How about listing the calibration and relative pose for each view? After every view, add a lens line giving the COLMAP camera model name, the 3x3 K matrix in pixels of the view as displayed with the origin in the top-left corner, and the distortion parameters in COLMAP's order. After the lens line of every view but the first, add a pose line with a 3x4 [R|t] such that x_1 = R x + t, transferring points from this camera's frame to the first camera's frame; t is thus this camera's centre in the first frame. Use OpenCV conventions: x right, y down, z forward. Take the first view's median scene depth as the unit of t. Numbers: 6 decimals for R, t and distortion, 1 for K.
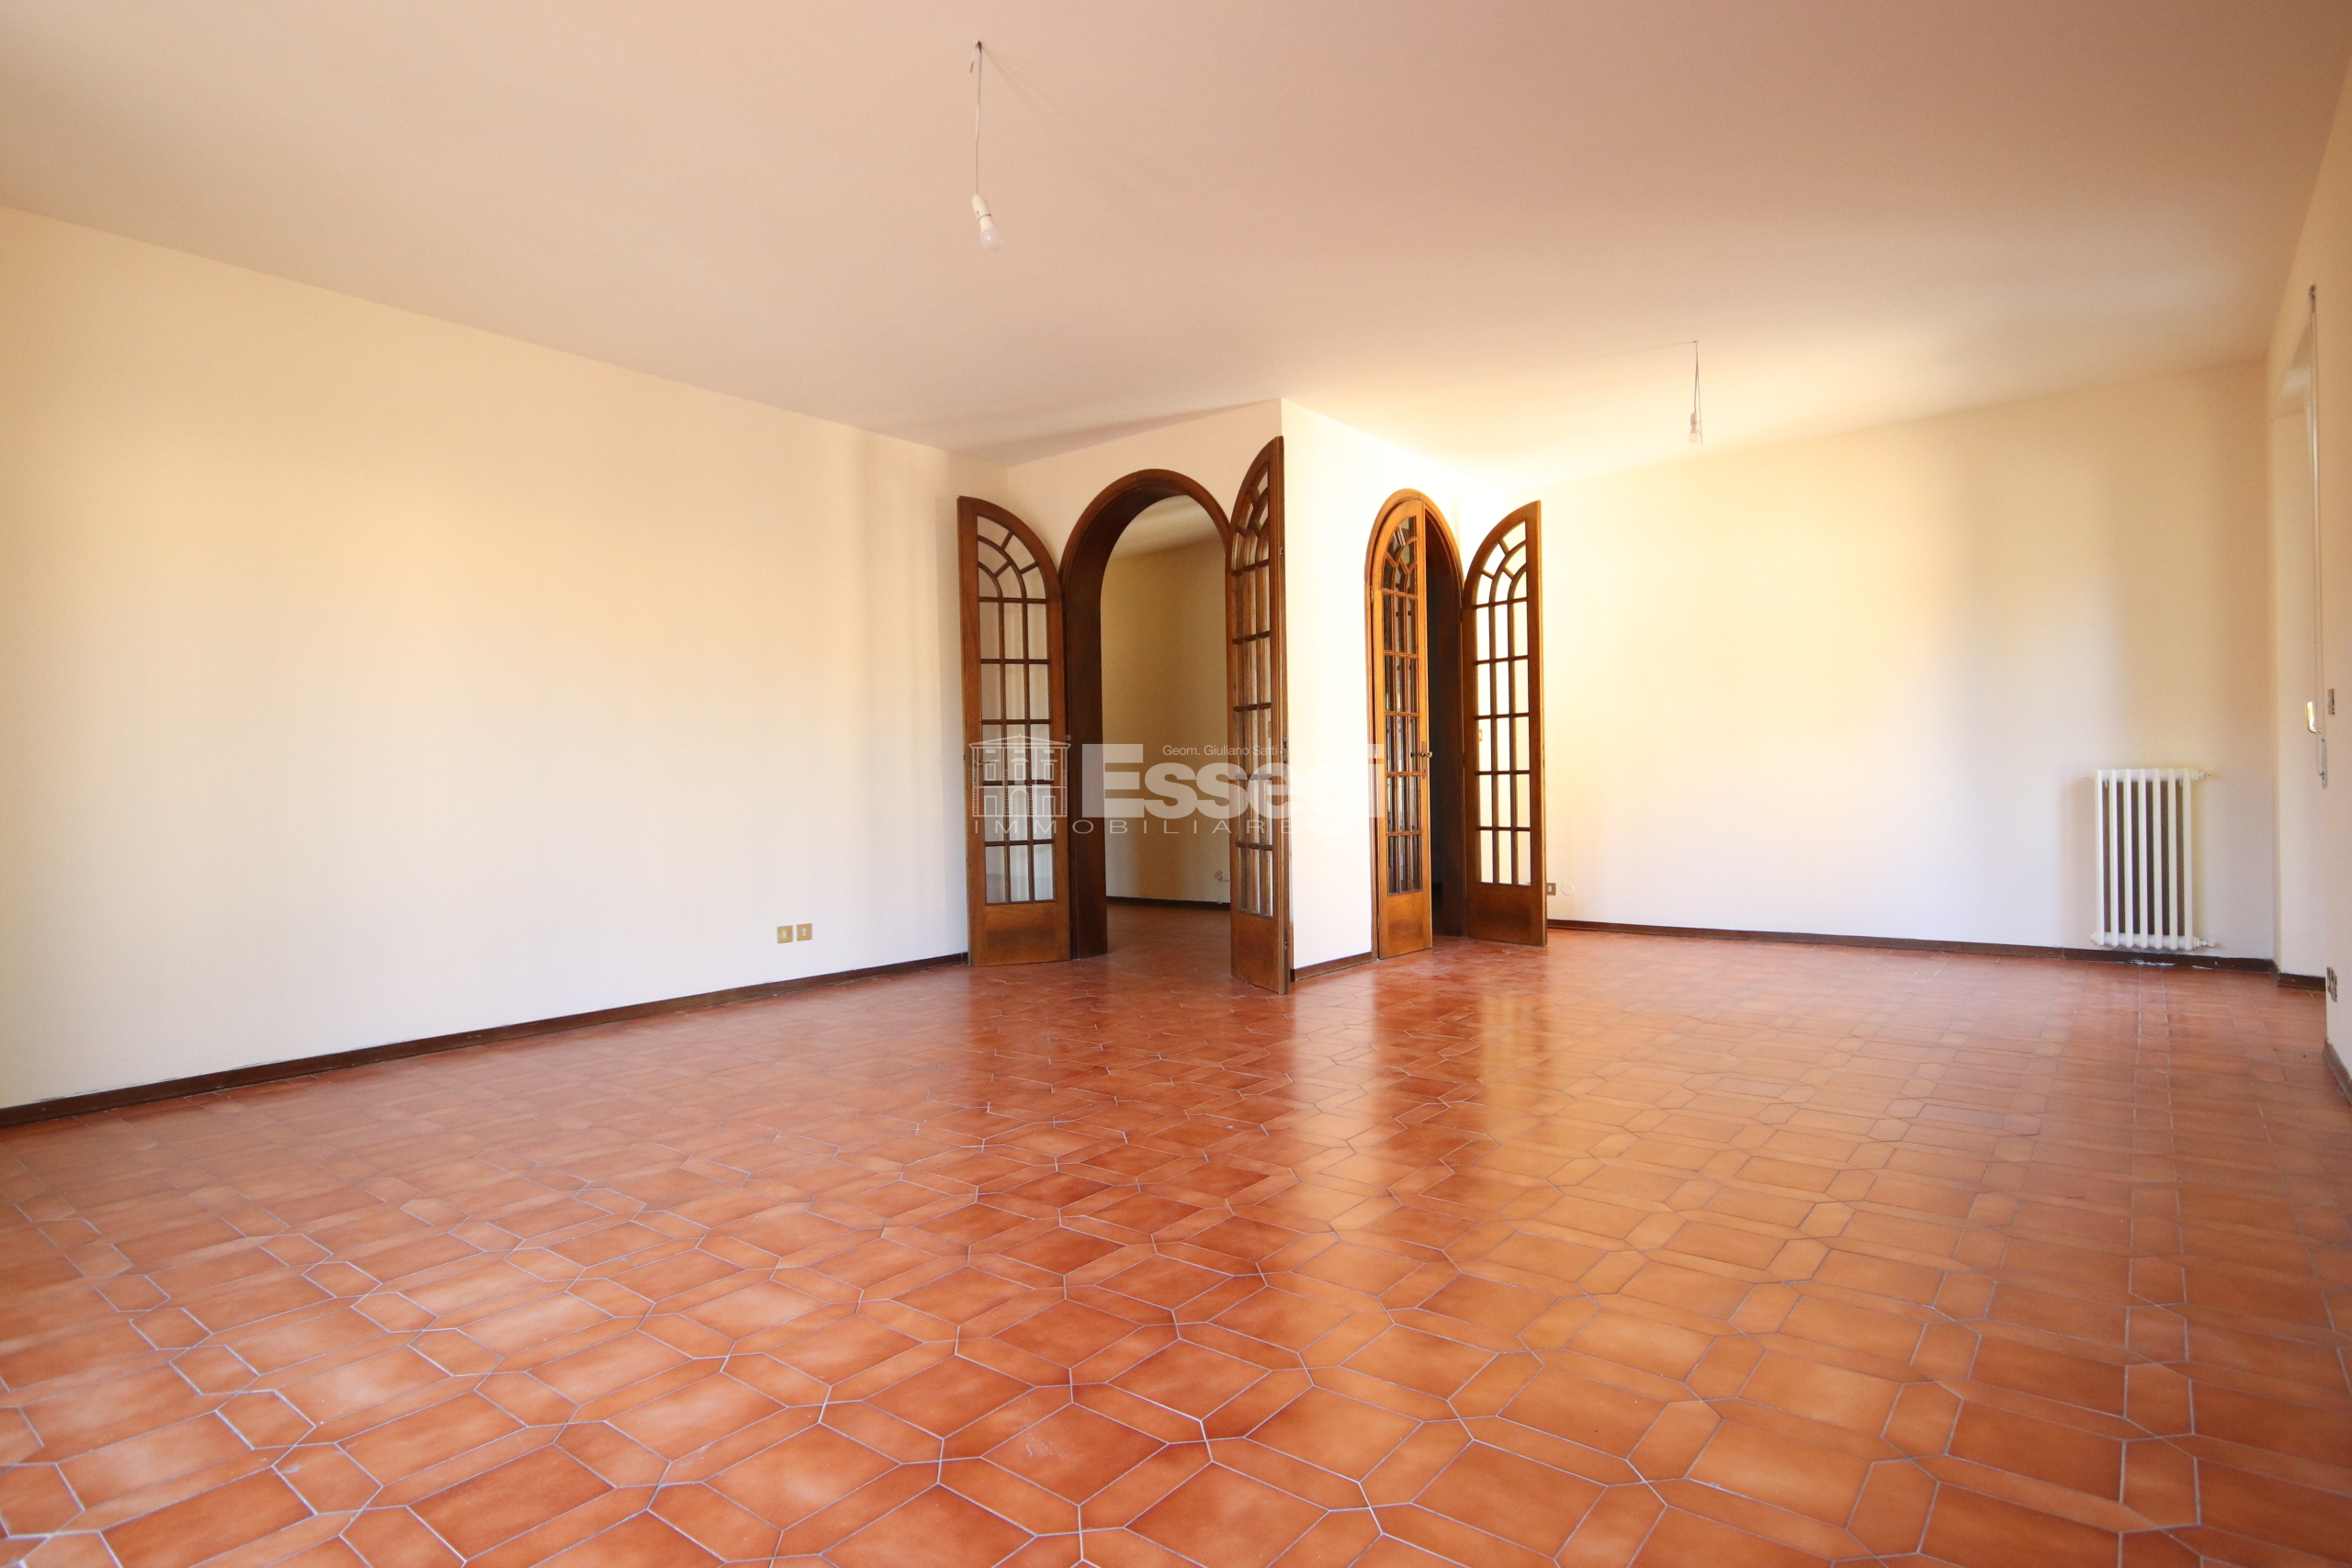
lens RADIAL K [[1219.6, 0, 1170.0], [0, 1219.6, 789.5], [0, 0, 1]] dist [0.010810, -0.000010]
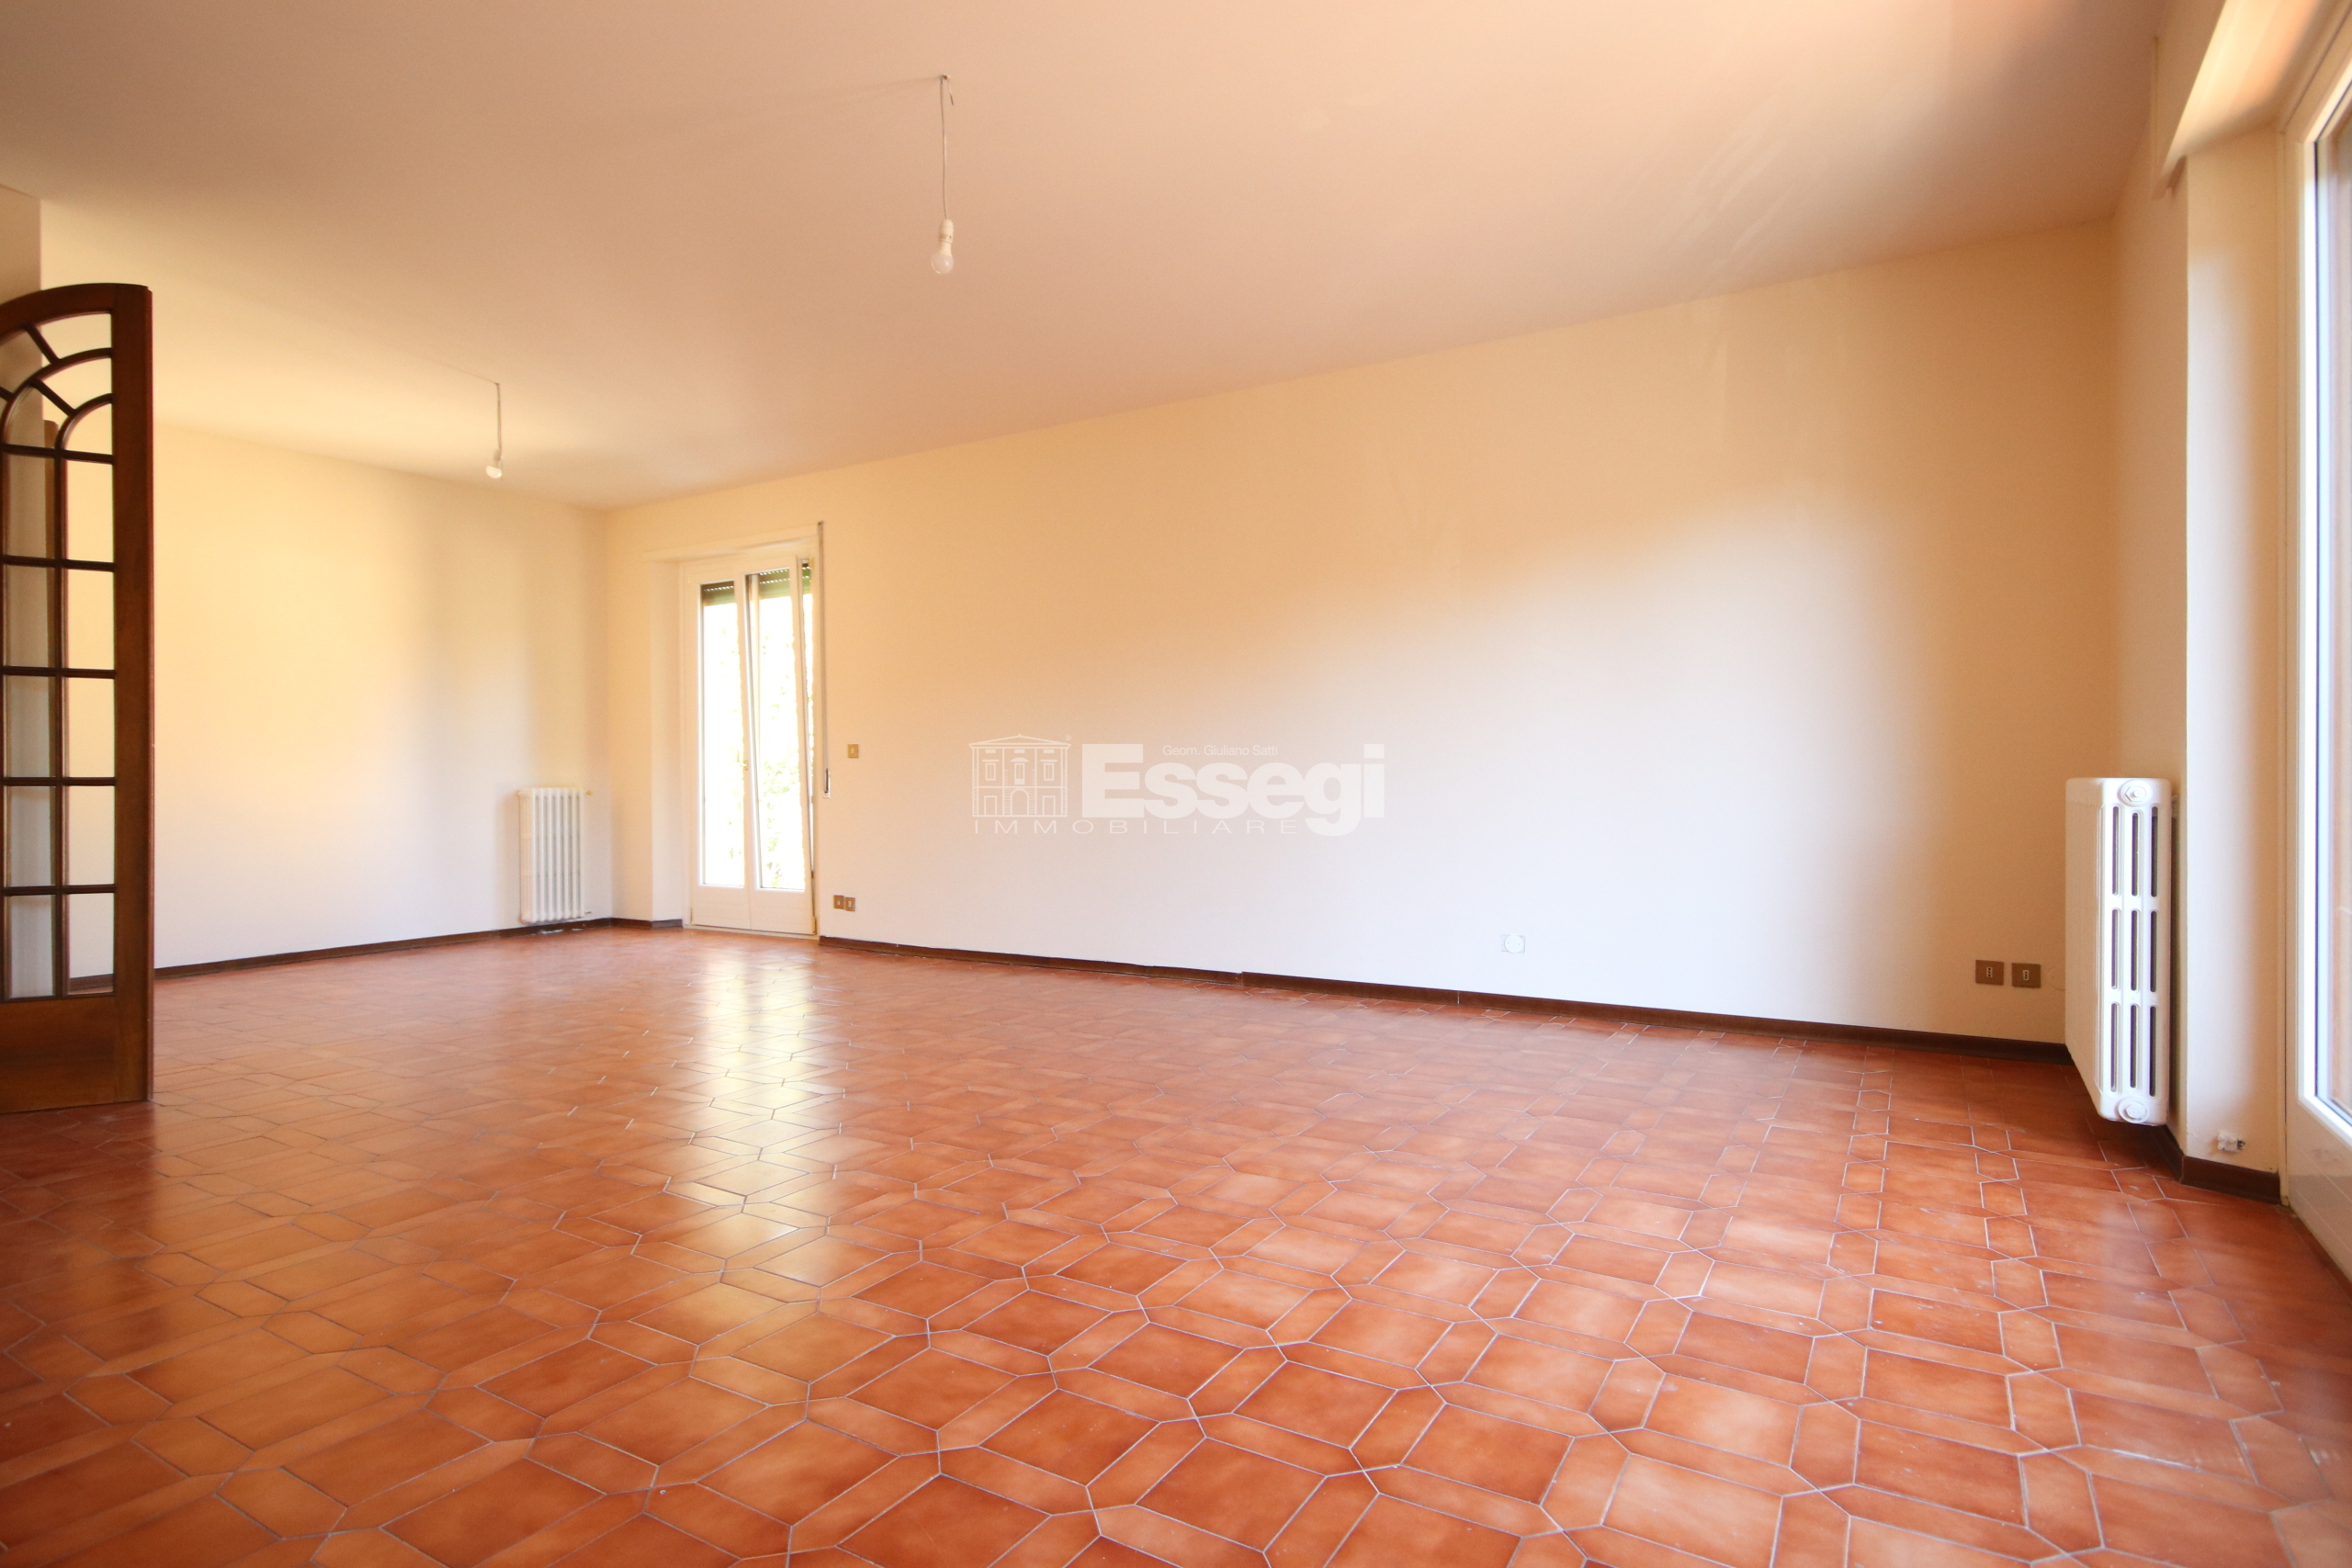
lens RADIAL K [[1219.6, 0, 1170.0], [0, 1219.6, 789.5], [0, 0, 1]] dist [0.010810, -0.000010]
pose [[-0.120318, 0.010958, 0.992675, -1.341487], [0.015473, 0.999838, -0.009162, 0.017369], [-0.992615, 0.014257, -0.120469, 1.037791]]
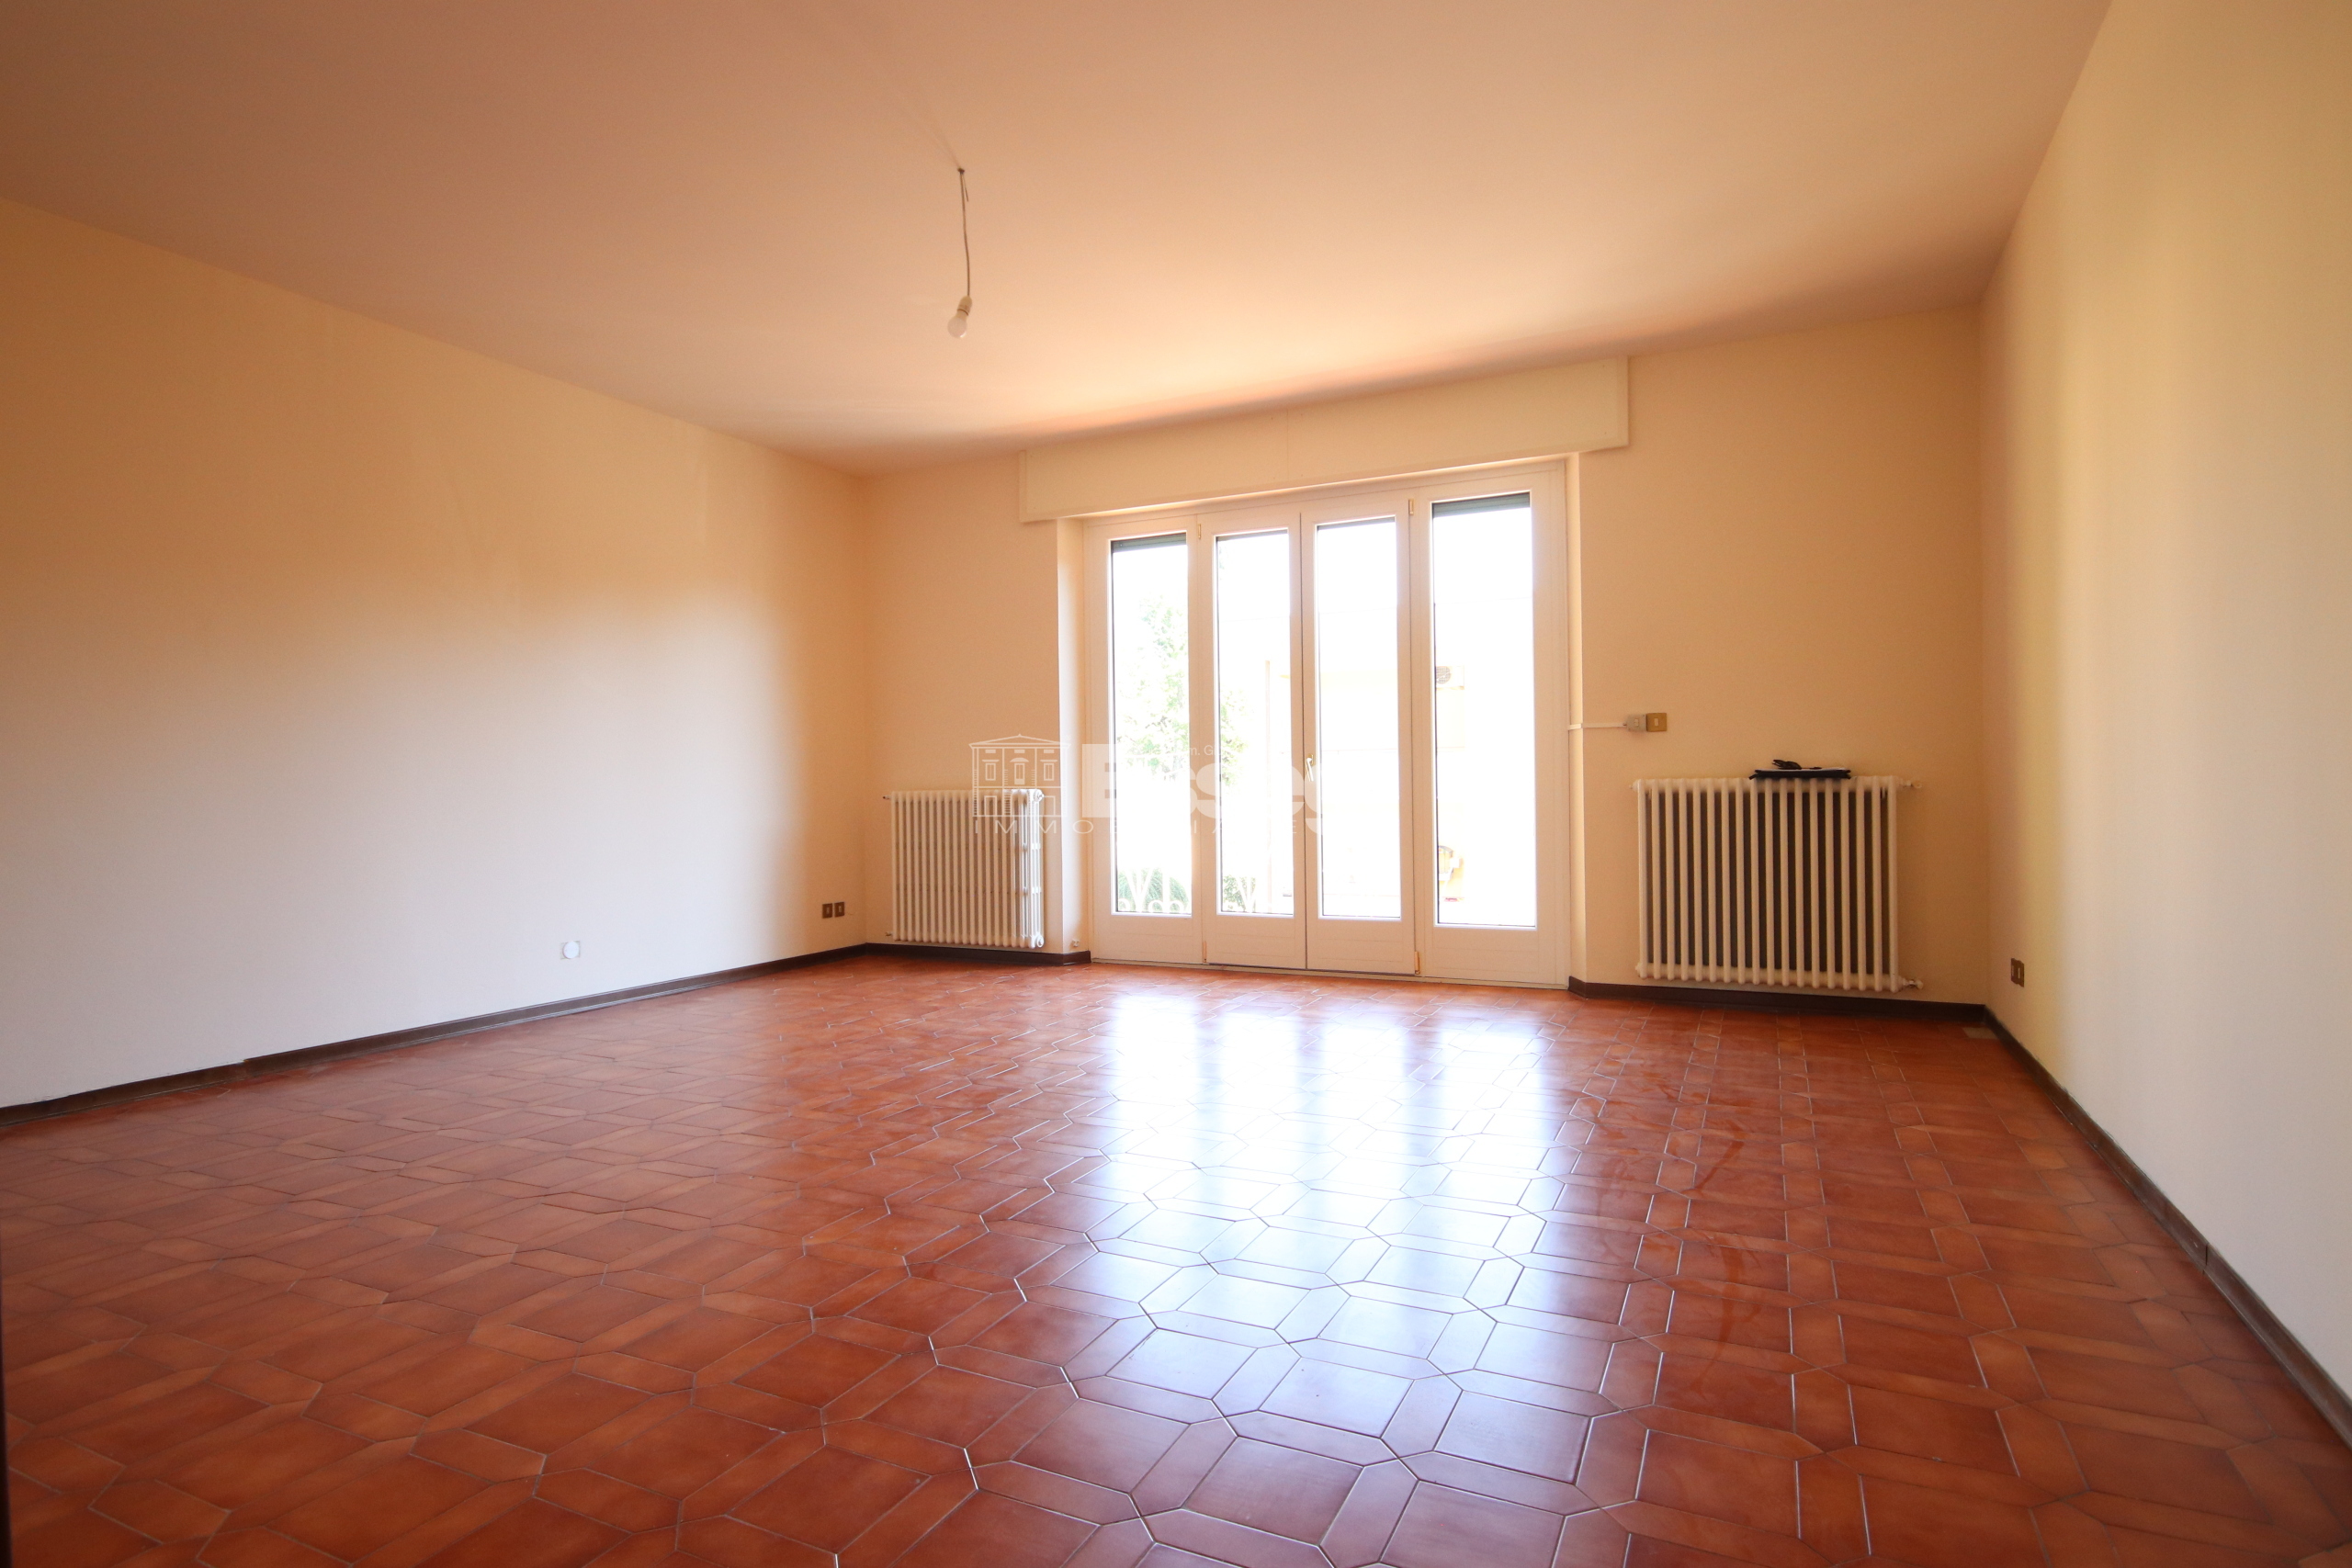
lens RADIAL K [[1219.6, 0, 1170.0], [0, 1219.6, 789.5], [0, 0, 1]] dist [0.010810, -0.000010]
pose [[-0.975504, 0.034122, -0.217319, -0.081150], [0.031776, 0.999393, 0.014281, -0.014309], [0.217674, 0.007025, -0.975996, 2.444974]]
